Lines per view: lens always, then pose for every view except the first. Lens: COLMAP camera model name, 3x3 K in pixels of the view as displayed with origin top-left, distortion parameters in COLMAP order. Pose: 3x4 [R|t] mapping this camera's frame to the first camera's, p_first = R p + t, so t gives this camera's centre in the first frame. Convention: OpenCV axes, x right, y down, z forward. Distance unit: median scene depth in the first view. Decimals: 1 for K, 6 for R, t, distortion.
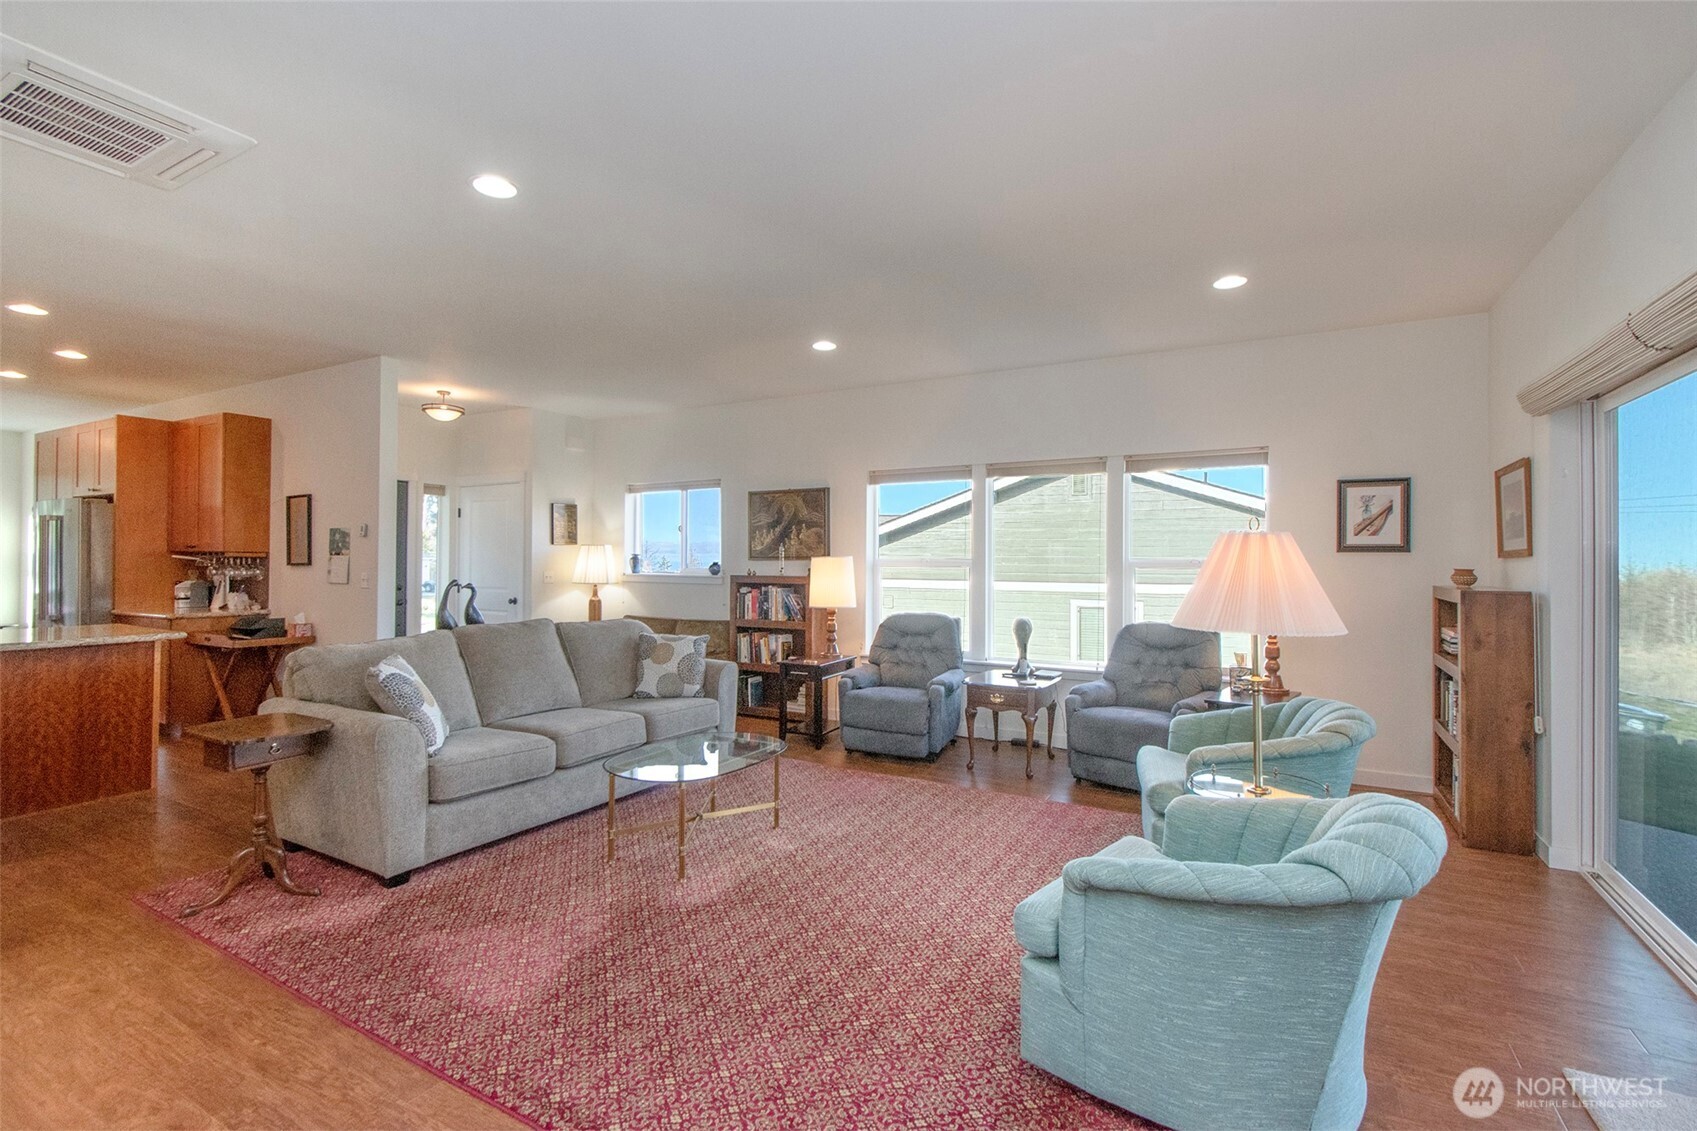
lens RADIAL K [[747.0, 0, 851.6], [0, 747.0, 562.9], [0, 0, 1]] dist [-0.007817, 0.000201]
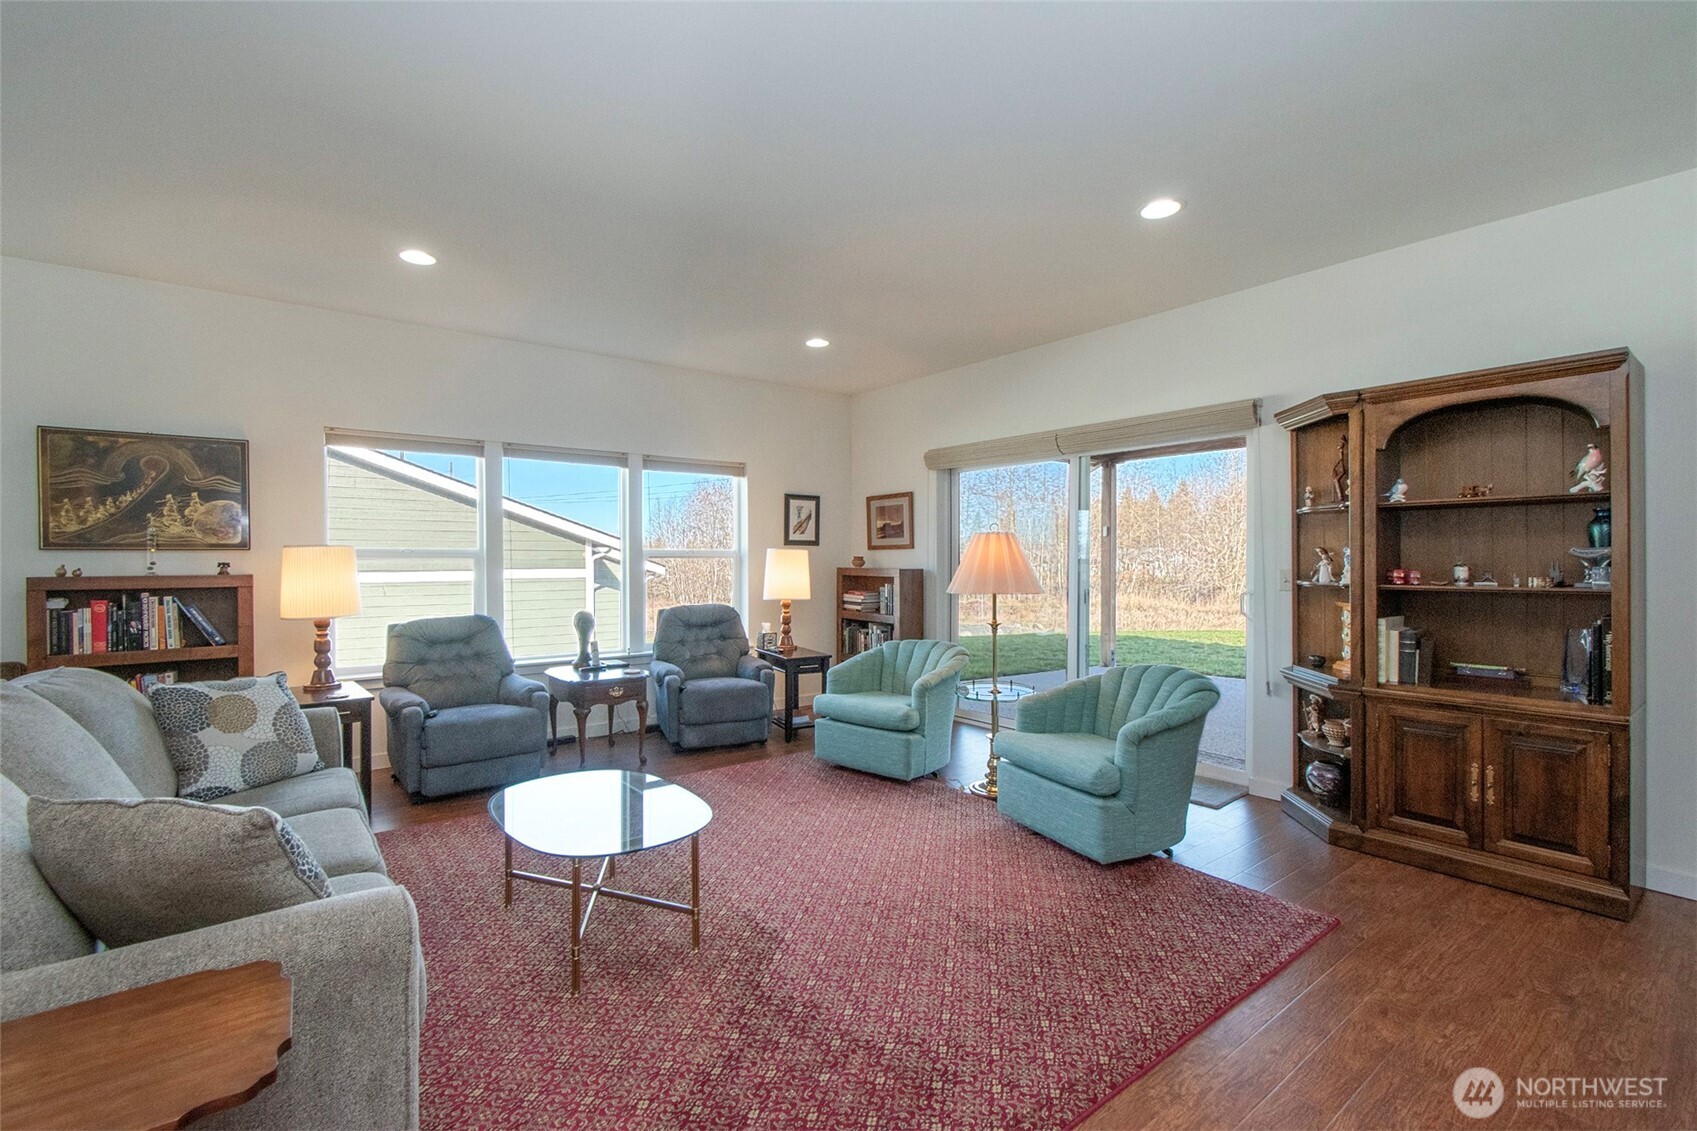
lens RADIAL K [[747.0, 0, 843.4], [0, 747.0, 575.7], [0, 0, 1]] dist [-0.007817, 0.000201]
pose [[0.392737, -0.030854, 0.919133, -0.528195], [-0.000526, 0.999429, 0.033774, -0.004259], [-0.919651, -0.013748, 0.392496, 0.306448]]
